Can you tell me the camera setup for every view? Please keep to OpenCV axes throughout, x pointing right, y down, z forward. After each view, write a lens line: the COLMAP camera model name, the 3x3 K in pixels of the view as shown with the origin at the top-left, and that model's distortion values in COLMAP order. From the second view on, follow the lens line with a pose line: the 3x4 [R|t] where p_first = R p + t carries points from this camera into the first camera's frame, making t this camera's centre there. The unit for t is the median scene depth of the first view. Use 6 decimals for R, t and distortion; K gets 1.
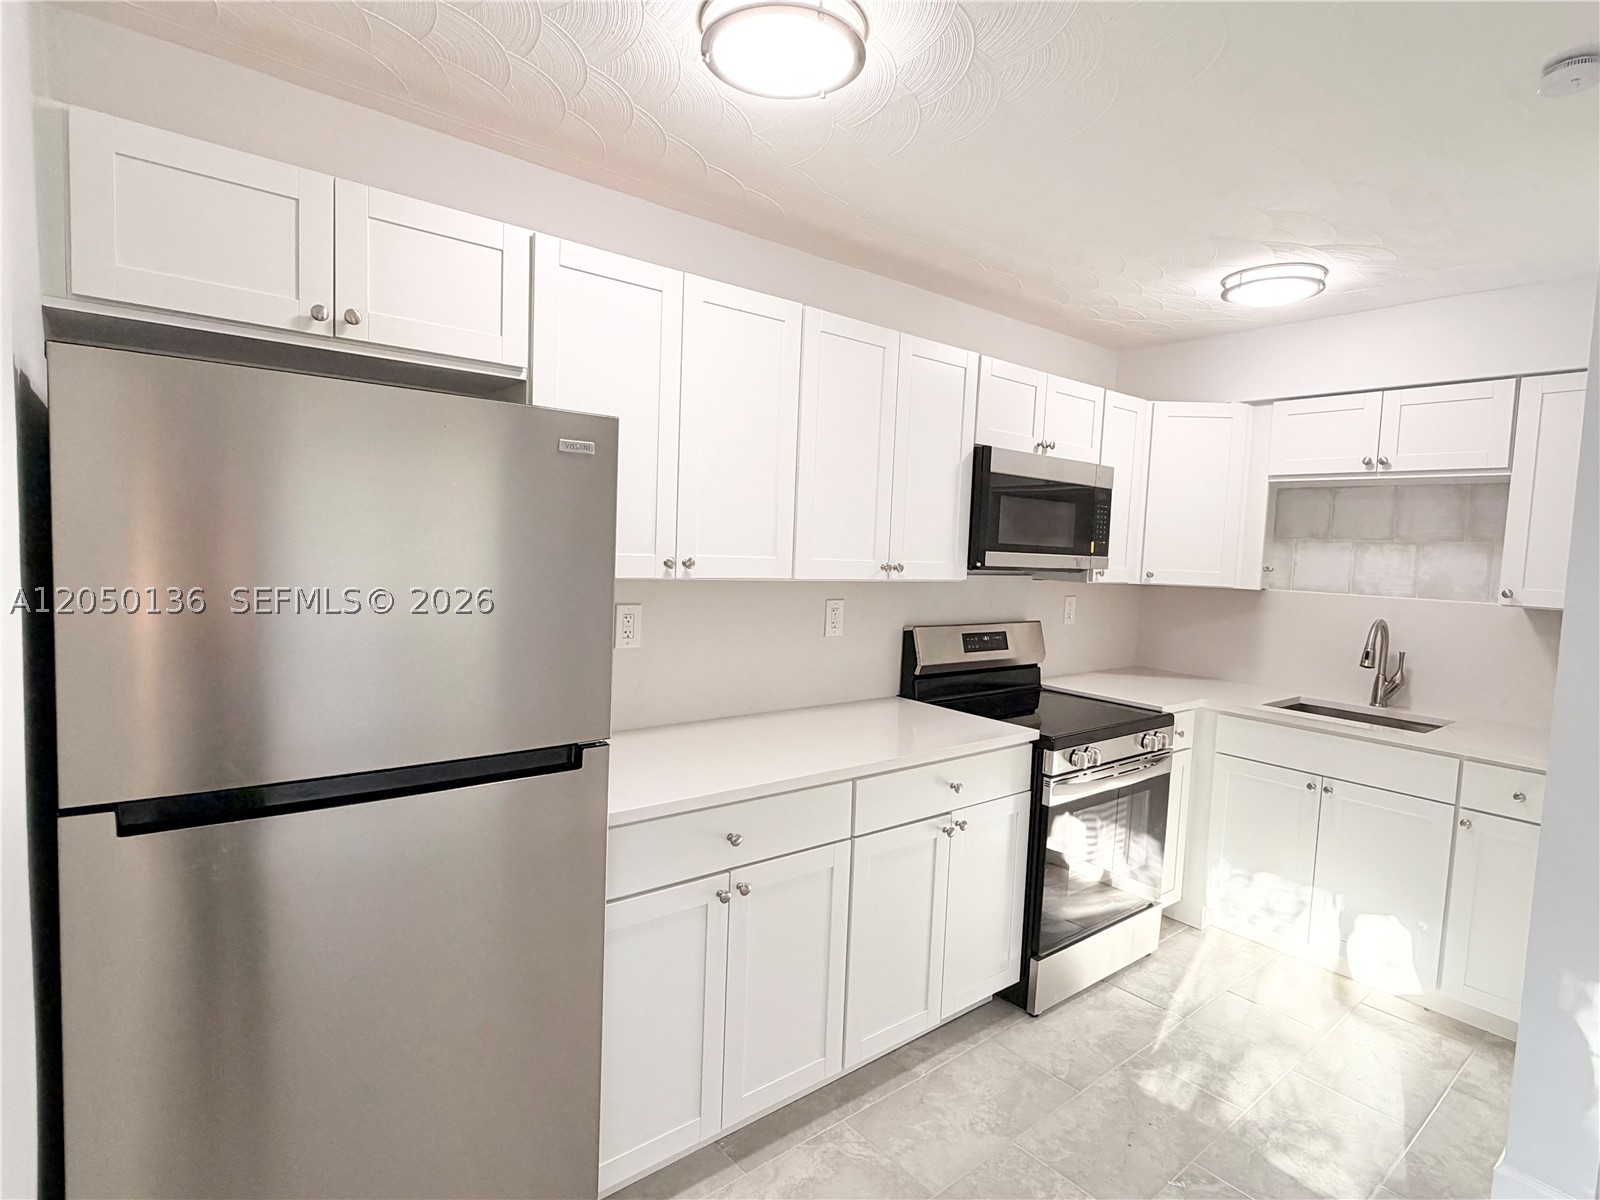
lens RADIAL K [[832.9, 0, 795.8], [0, 832.9, 598.8], [0, 0, 1]] dist [0.006830, 0.000260]
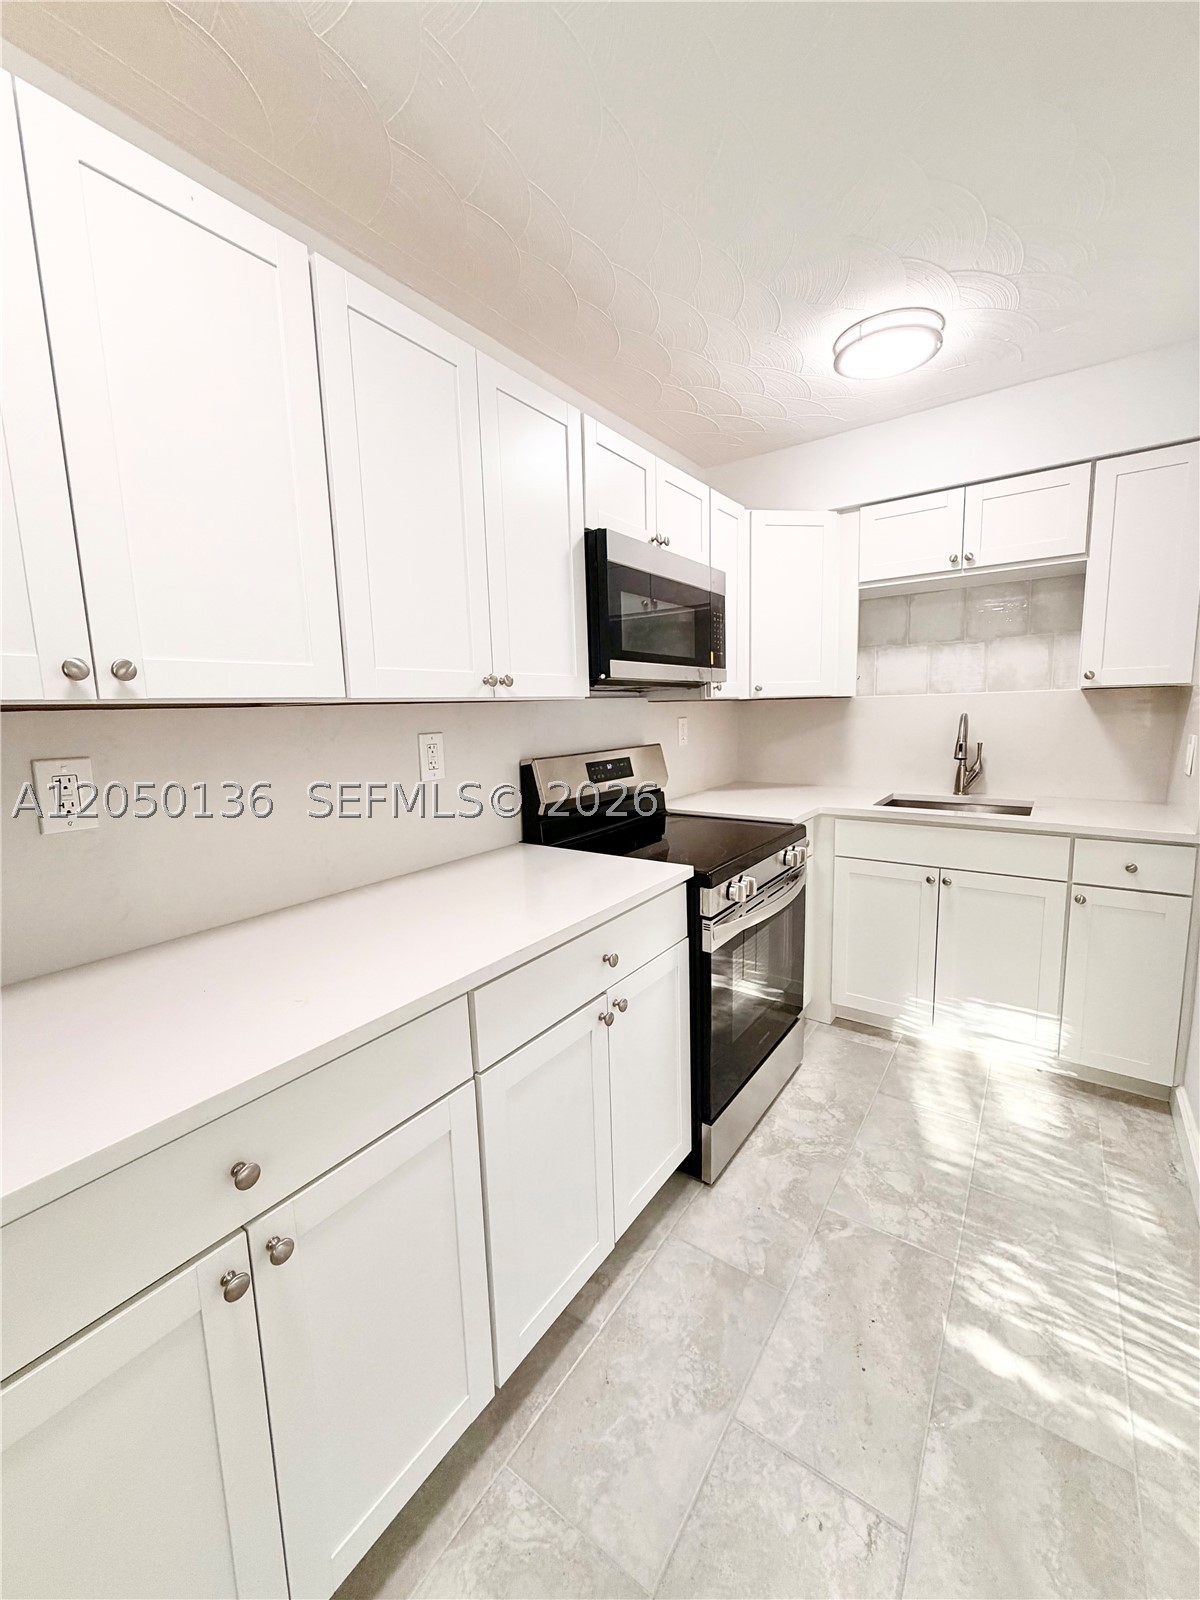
lens RADIAL K [[632.1, 0, 600.4], [0, 632.1, 795.3], [0, 0, 1]] dist [0.002602, -0.000064]
pose [[0.961889, -0.105377, 0.252320, 0.043636], [0.087174, 0.992788, 0.082300, 0.023345], [-0.259173, -0.057168, 0.964138, 0.368638]]
